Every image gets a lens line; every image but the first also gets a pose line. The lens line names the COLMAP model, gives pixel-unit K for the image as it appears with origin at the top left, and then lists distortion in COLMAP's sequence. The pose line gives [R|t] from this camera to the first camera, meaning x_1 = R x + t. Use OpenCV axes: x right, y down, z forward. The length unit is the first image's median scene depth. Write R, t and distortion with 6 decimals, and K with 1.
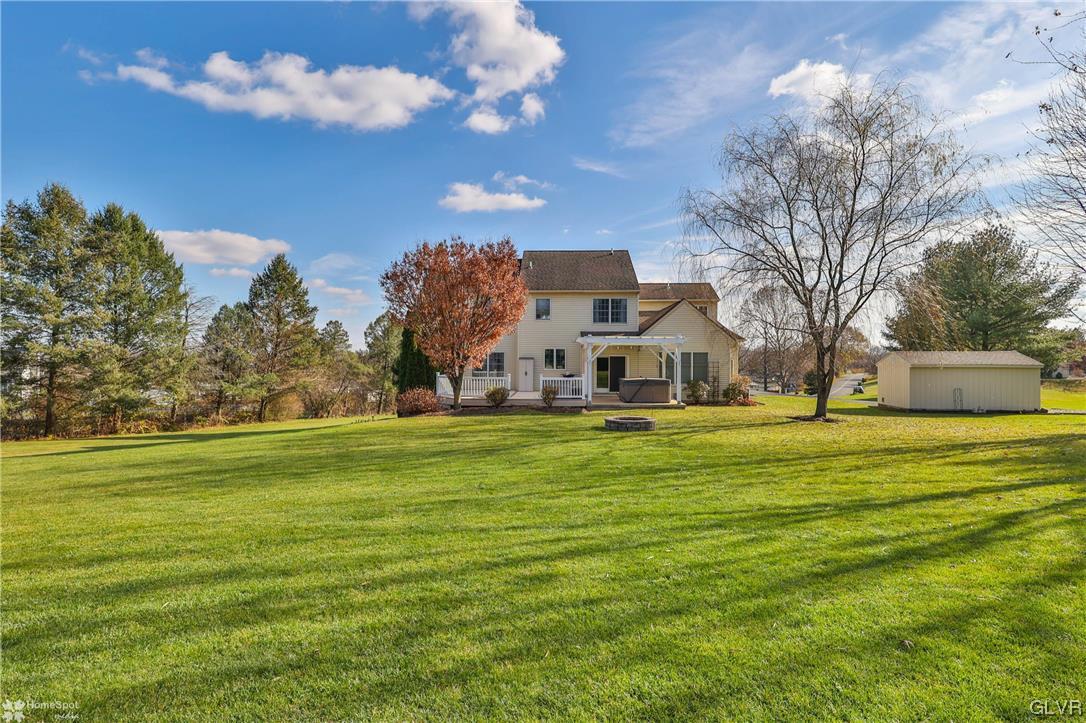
lens RADIAL K [[543.4, 0, 568.1], [0, 543.4, 365.7], [0, 0, 1]] dist [0.000053, -0.000324]
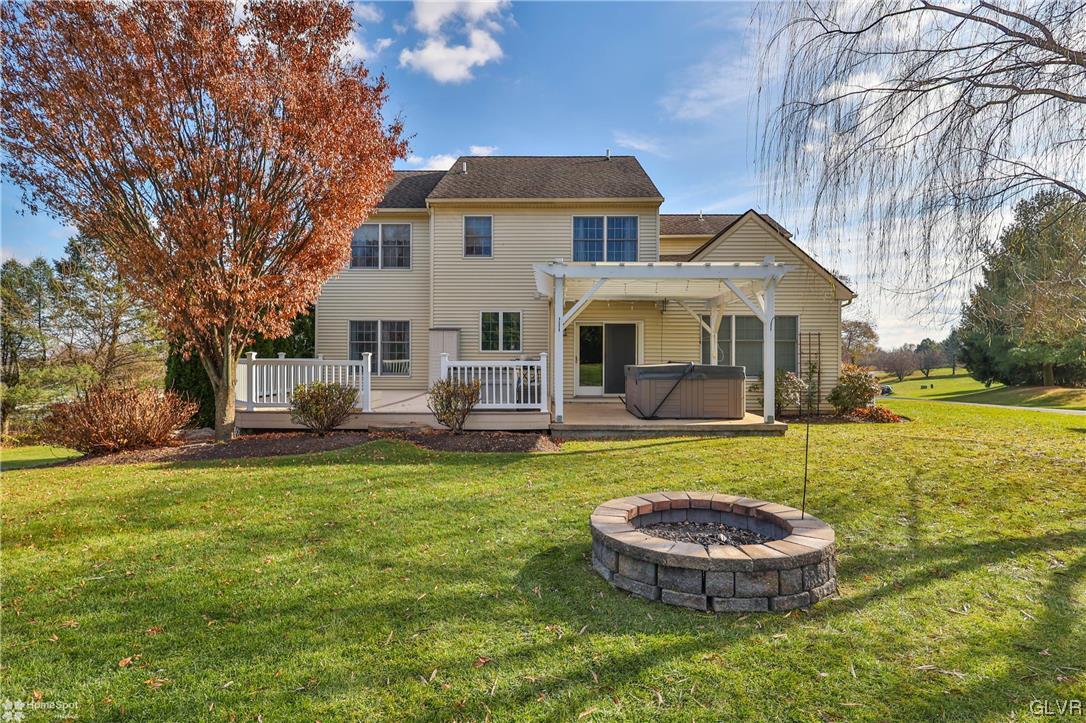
lens RADIAL K [[539.0, 0, 543.0], [0, 539.0, 361.5], [0, 0, 1]] dist [0.001958, 0.000072]
pose [[0.999677, -0.003158, -0.025204, 0.034452], [0.002933, 0.999955, -0.008967, 0.023986], [0.025231, 0.008891, 0.999642, 0.527415]]
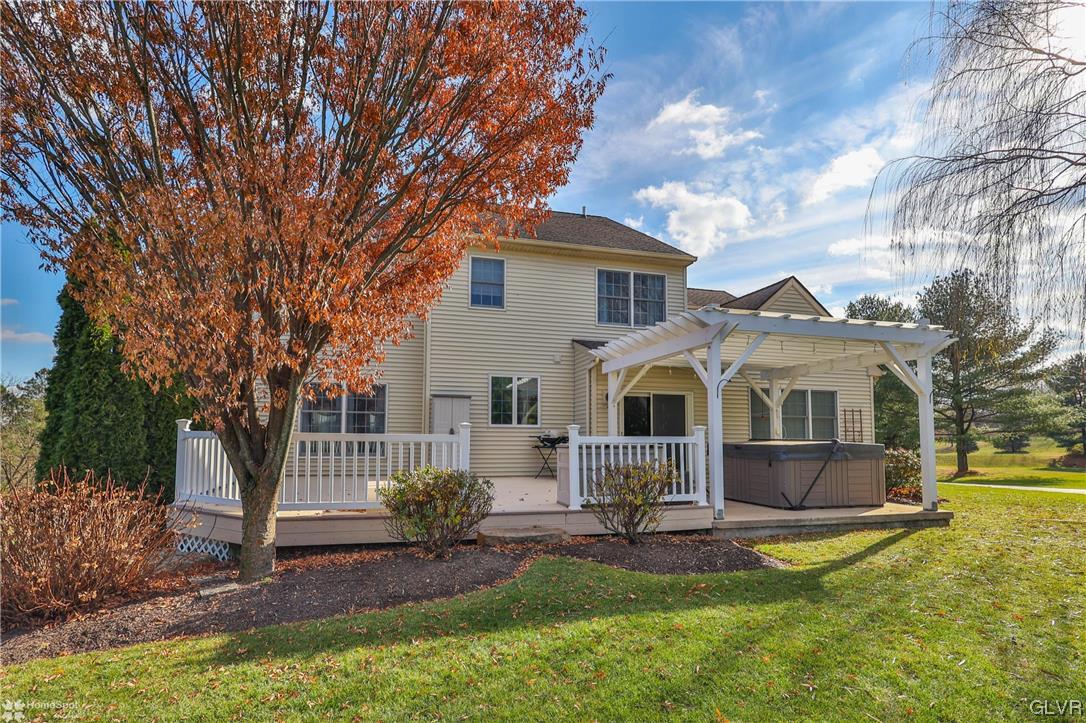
lens RADIAL K [[545.4, 0, 540.8], [0, 545.4, 412.3], [0, 0, 1]] dist [0.000561, 0.000240]
pose [[0.967542, 0.013034, 0.252375, -0.128593], [0.002233, 0.998189, -0.060114, 0.024383], [-0.252701, 0.058726, 0.965760, 0.647283]]
